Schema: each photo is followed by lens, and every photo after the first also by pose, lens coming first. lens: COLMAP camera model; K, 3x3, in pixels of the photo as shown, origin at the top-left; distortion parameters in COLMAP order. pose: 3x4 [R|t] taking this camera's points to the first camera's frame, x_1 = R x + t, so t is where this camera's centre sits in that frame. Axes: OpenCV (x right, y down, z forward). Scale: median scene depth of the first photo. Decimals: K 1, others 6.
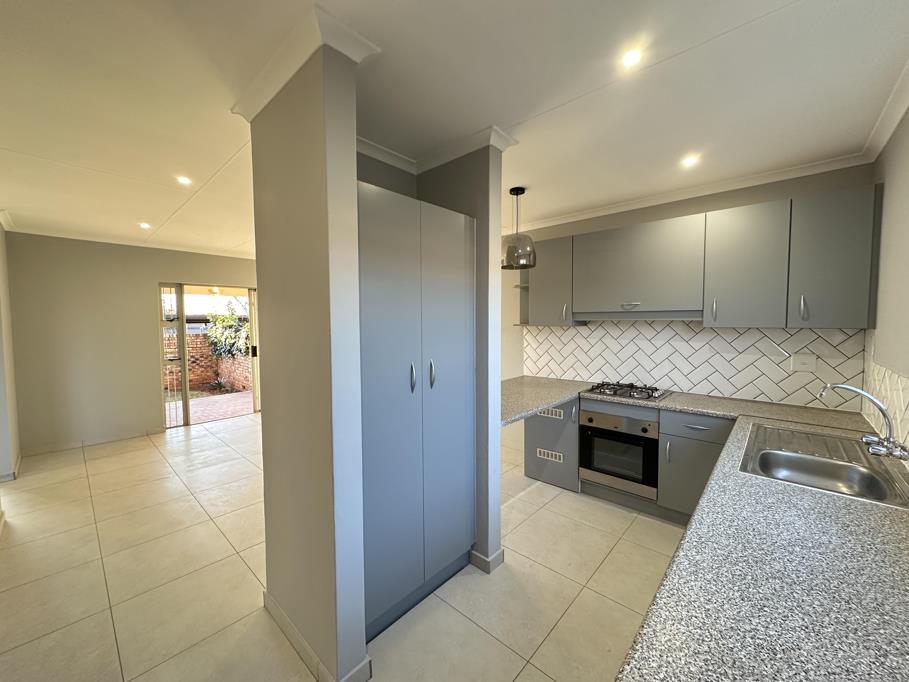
lens RADIAL K [[361.9, 0, 456.6], [0, 361.9, 347.0], [0, 0, 1]] dist [0.001060, 0.000034]
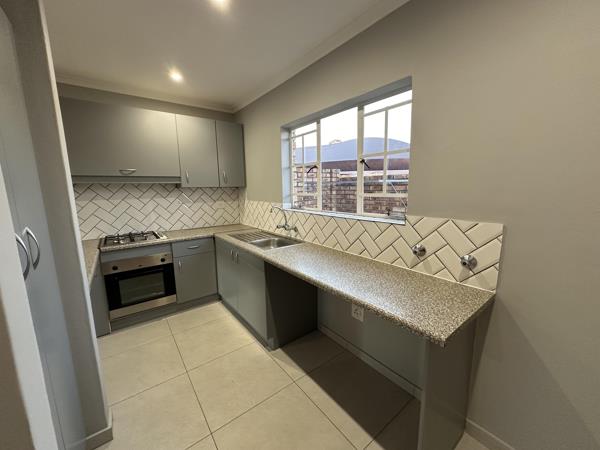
lens RADIAL K [[238.9, 0, 301.6], [0, 238.9, 225.1], [0, 0, 1]] dist [0.001060, 0.000034]
pose [[0.183816, -0.166586, 0.968742, -0.255197], [0.072765, 0.985137, 0.155599, -0.016260], [-0.980264, 0.041889, 0.193205, 0.237837]]
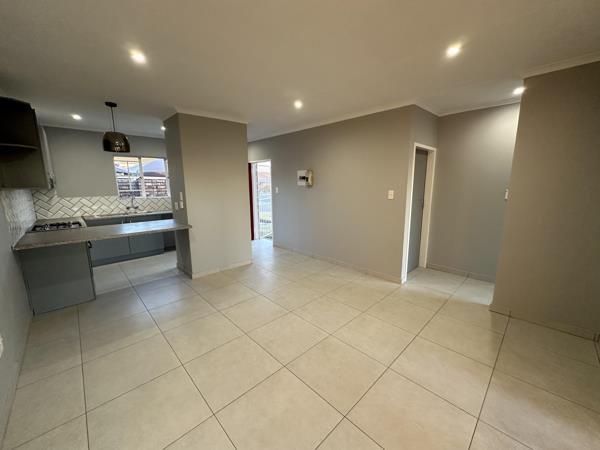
lens RADIAL K [[238.9, 0, 299.9], [0, 238.9, 224.2], [0, 0, 1]] dist [0.001060, 0.000034]
pose [[-0.998149, -0.010298, 0.059941, -0.723366], [0.003765, 0.973209, 0.229891, -0.142904], [-0.060703, 0.229691, -0.971369, 2.016734]]
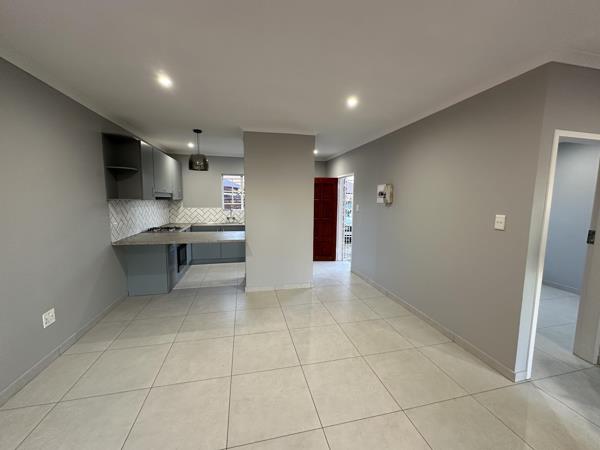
lens RADIAL K [[238.9, 0, 299.9], [0, 238.9, 223.7], [0, 0, 1]] dist [0.001060, 0.000034]
pose [[-0.829621, -0.073765, 0.553433, -0.993113], [0.015648, 0.987773, 0.155114, -0.124554], [-0.558108, 0.137346, -0.818322, 1.721248]]
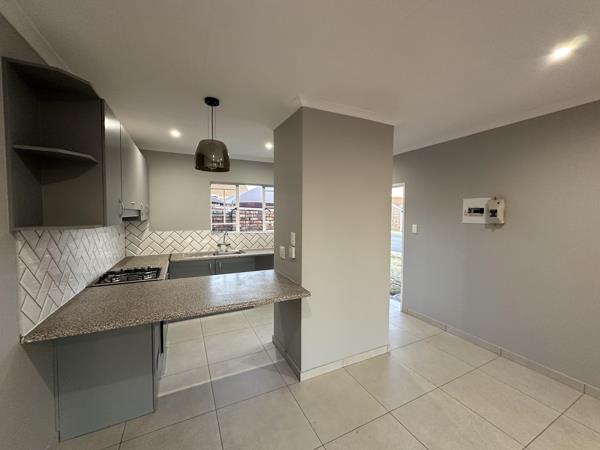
lens RADIAL K [[238.9, 0, 300.6], [0, 238.9, 224.5], [0, 0, 1]] dist [0.001060, 0.000034]
pose [[-0.934695, -0.028215, 0.354329, -0.336652], [0.009069, 0.994627, 0.103124, -0.126153], [-0.355335, 0.099603, -0.929417, 1.532049]]
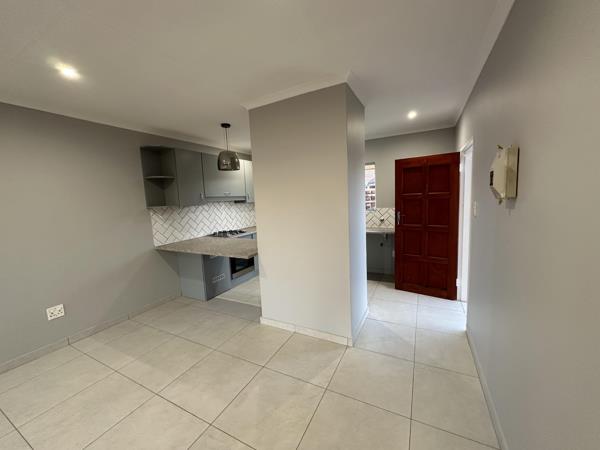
lens RADIAL K [[238.9, 0, 301.4], [0, 238.9, 224.5], [0, 0, 1]] dist [0.001060, 0.000034]
pose [[-0.265402, -0.104939, 0.958410, -1.007314], [0.098216, 0.985945, 0.135152, -0.083355], [-0.959122, 0.130001, -0.251366, 0.946058]]
